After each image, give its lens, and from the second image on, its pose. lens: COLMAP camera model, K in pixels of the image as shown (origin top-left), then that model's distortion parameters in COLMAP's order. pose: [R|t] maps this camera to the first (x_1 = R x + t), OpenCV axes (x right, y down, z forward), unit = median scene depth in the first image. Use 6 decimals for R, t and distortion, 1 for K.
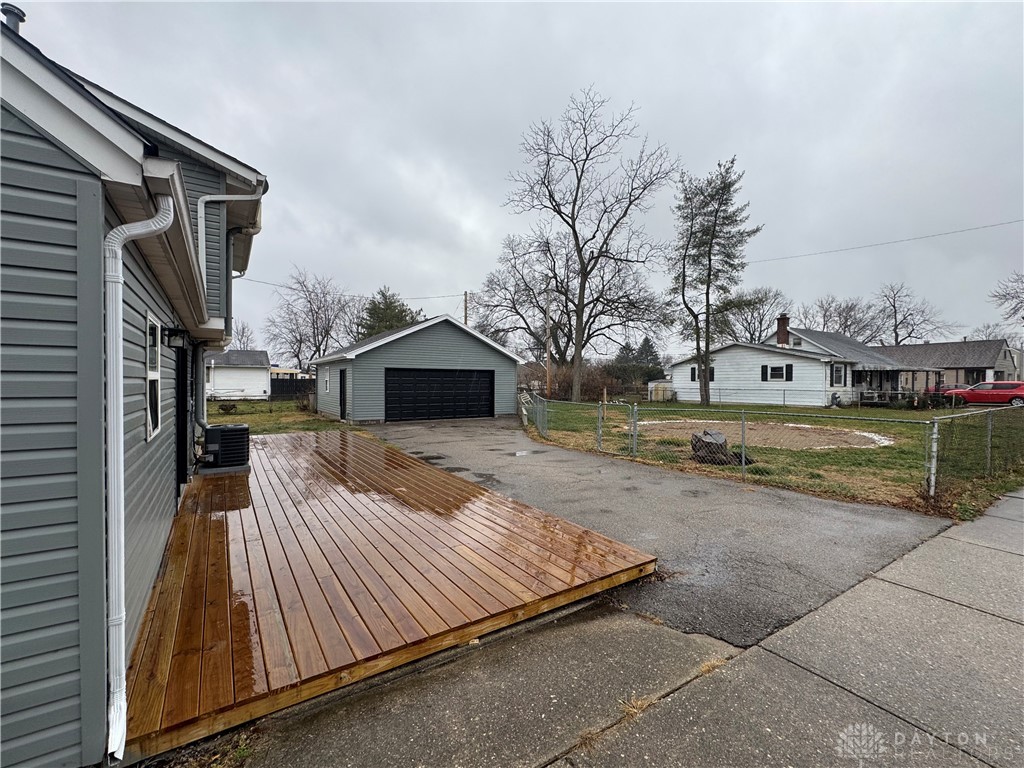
lens RADIAL K [[442.5, 0, 512.0], [0, 442.5, 384.0], [0, 0, 1]] dist [-0.000494, -0.000012]
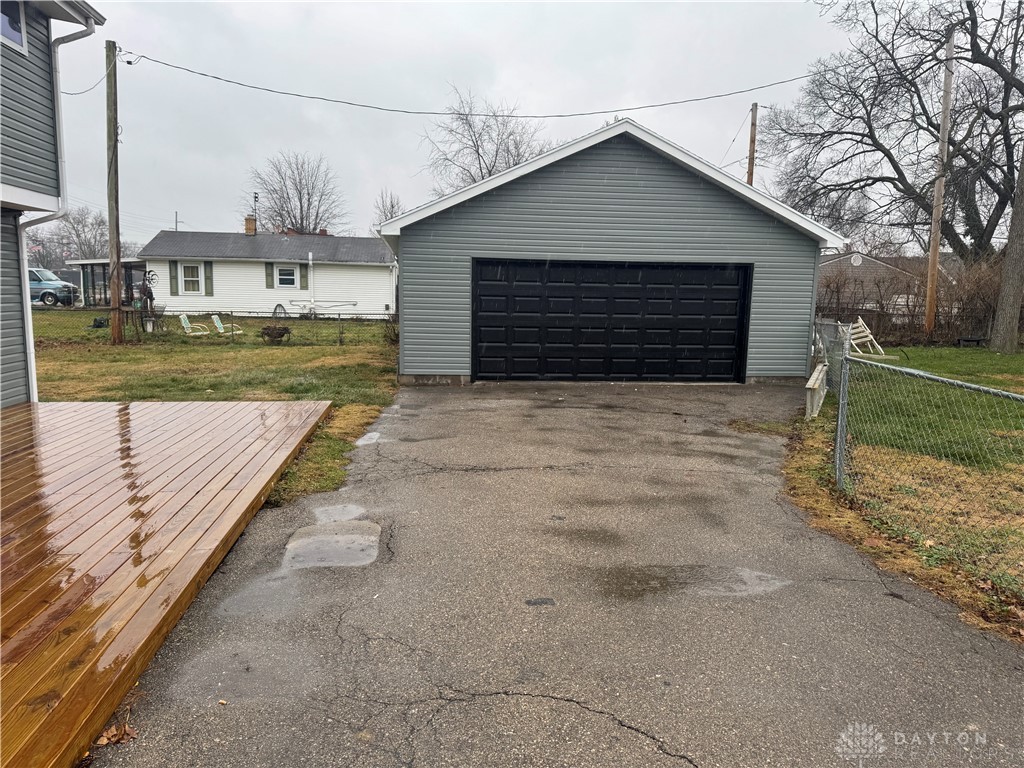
lens RADIAL K [[729.8, 0, 512.0], [0, 729.8, 384.0], [0, 0, 1]] dist [0.000624, -0.001402]
pose [[0.894297, 0.069320, -0.442073, 0.028550], [-0.017477, 0.992585, 0.120290, -0.000078], [0.447133, -0.099849, 0.888877, 0.148831]]
